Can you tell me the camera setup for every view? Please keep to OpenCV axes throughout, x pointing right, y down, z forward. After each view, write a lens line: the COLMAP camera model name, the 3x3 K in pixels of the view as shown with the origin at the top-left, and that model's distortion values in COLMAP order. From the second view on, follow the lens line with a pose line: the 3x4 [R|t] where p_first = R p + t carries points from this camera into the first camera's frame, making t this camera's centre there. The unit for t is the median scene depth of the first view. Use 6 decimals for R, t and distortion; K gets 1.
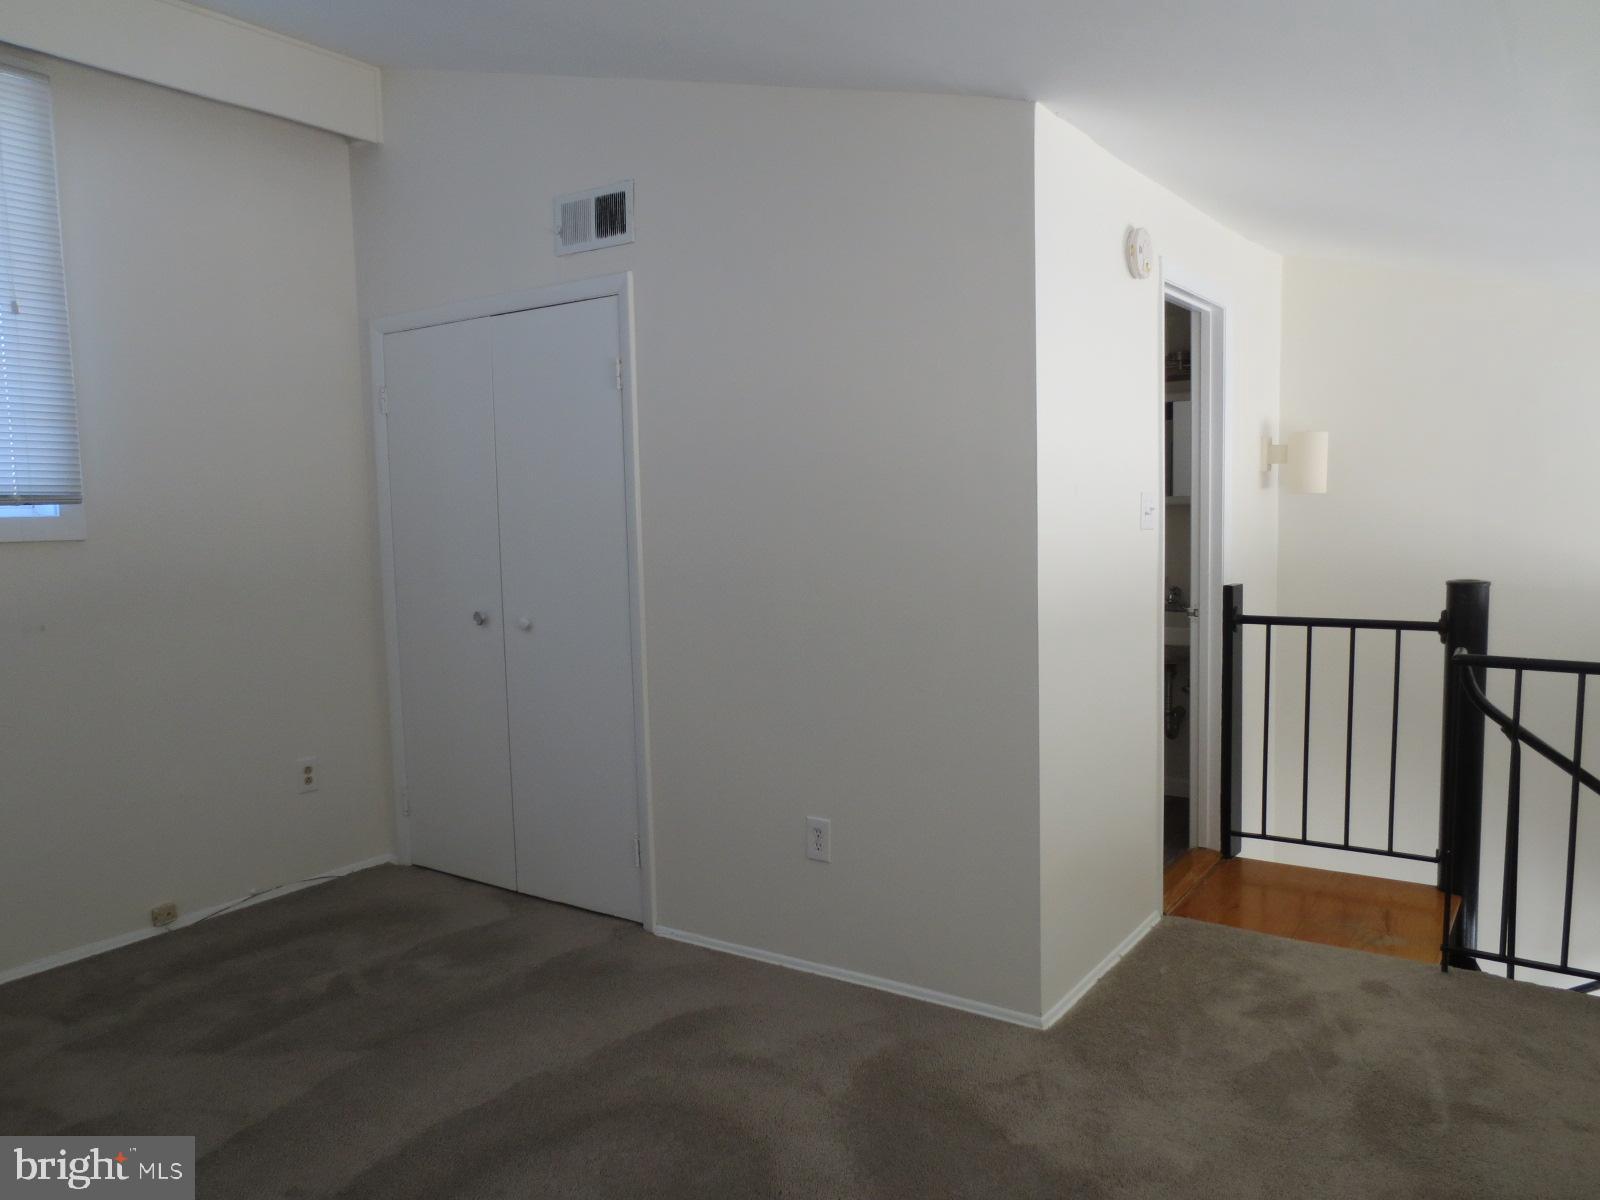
lens RADIAL K [[1171.5, 0, 800.0], [0, 1171.5, 600.0], [0, 0, 1]] dist [-0.001499, 0.005942]
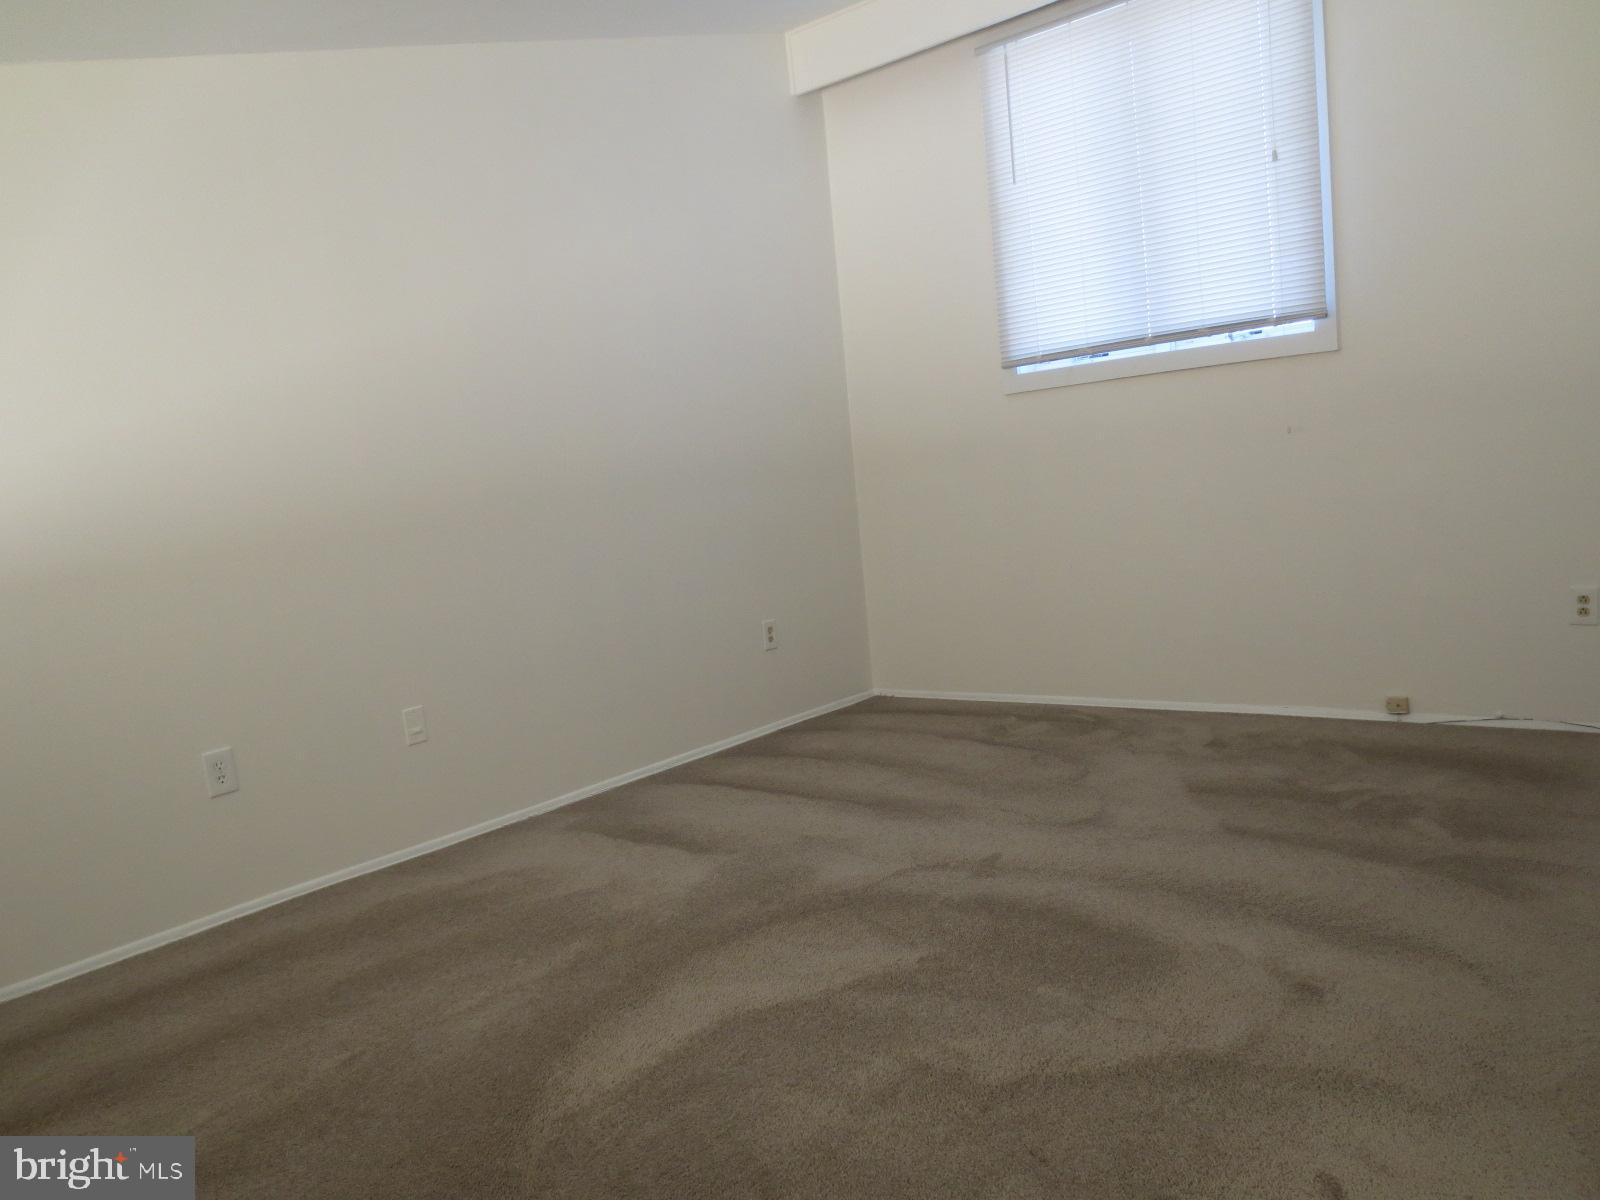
lens RADIAL K [[1171.5, 0, 800.0], [0, 1171.5, 600.0], [0, 0, 1]] dist [-0.001499, 0.005942]
pose [[-0.111652, 0.134350, -0.984624, 0.580624], [0.007258, 0.990903, 0.134384, 0.031253], [0.993721, 0.007858, -0.111611, 0.626607]]
